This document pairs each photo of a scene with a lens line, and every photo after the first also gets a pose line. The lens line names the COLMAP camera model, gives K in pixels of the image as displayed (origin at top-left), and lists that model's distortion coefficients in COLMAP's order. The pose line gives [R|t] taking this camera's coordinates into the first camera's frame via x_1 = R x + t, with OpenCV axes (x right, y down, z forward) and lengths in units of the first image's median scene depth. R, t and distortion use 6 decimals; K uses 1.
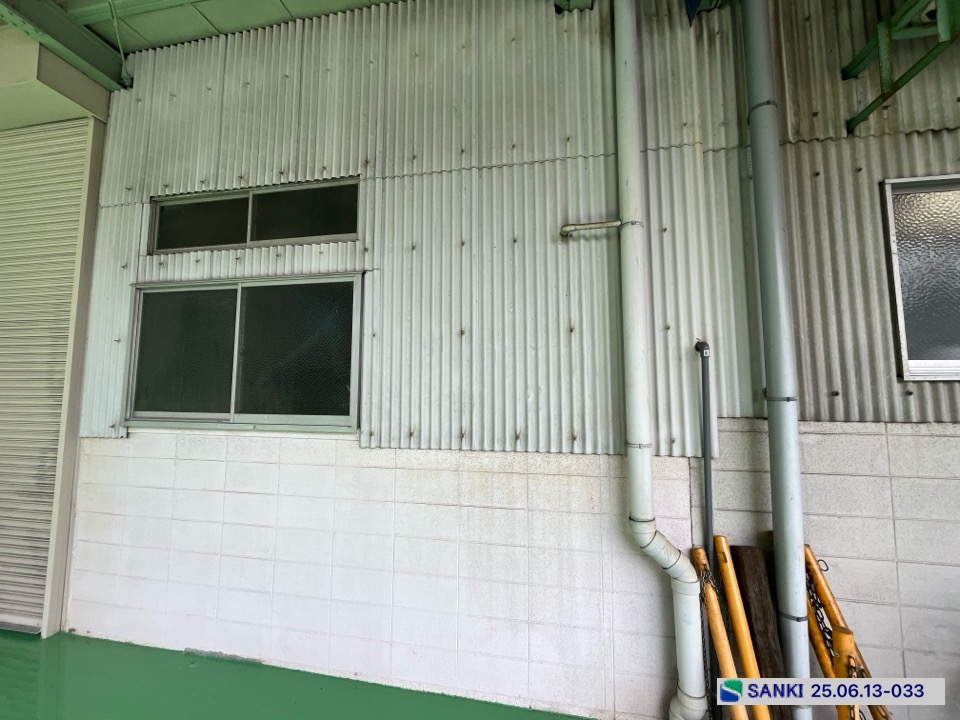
lens RADIAL K [[366.8, 0, 484.9], [0, 366.8, 369.7], [0, 0, 1]] dist [-0.000806, -0.000434]
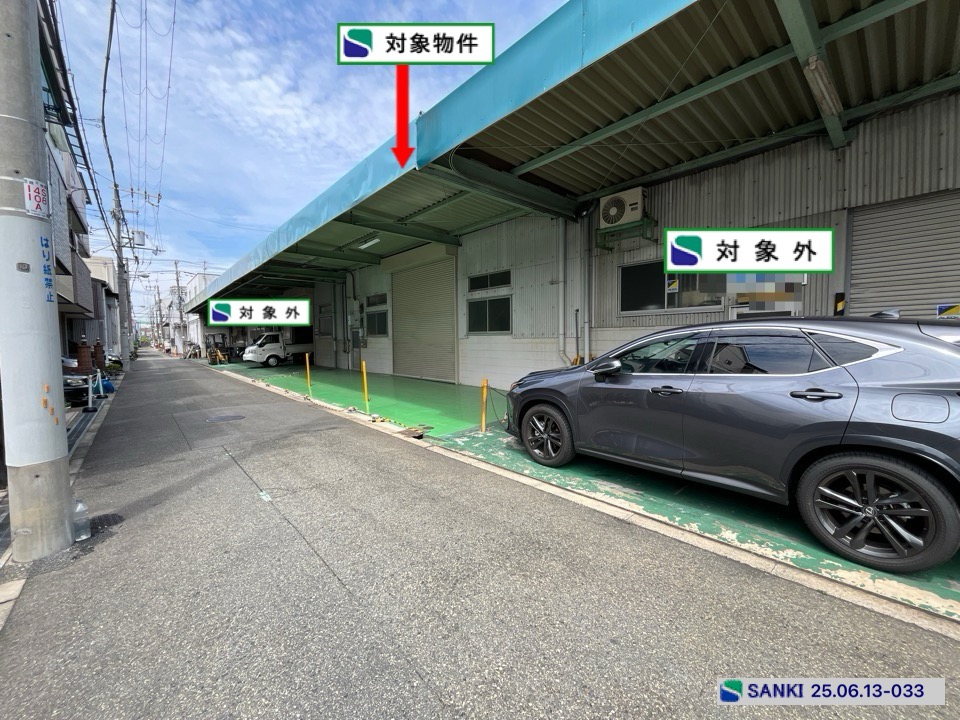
lens RADIAL K [[389.3, 0, 479.2], [0, 389.3, 359.0], [0, 0, 1]] dist [-0.003708, 0.000430]
pose [[0.783348, 0.018332, -0.621313, 1.927354], [0.062294, 0.992217, 0.107815, -0.048869], [0.618454, -0.123161, 0.776110, -2.451522]]
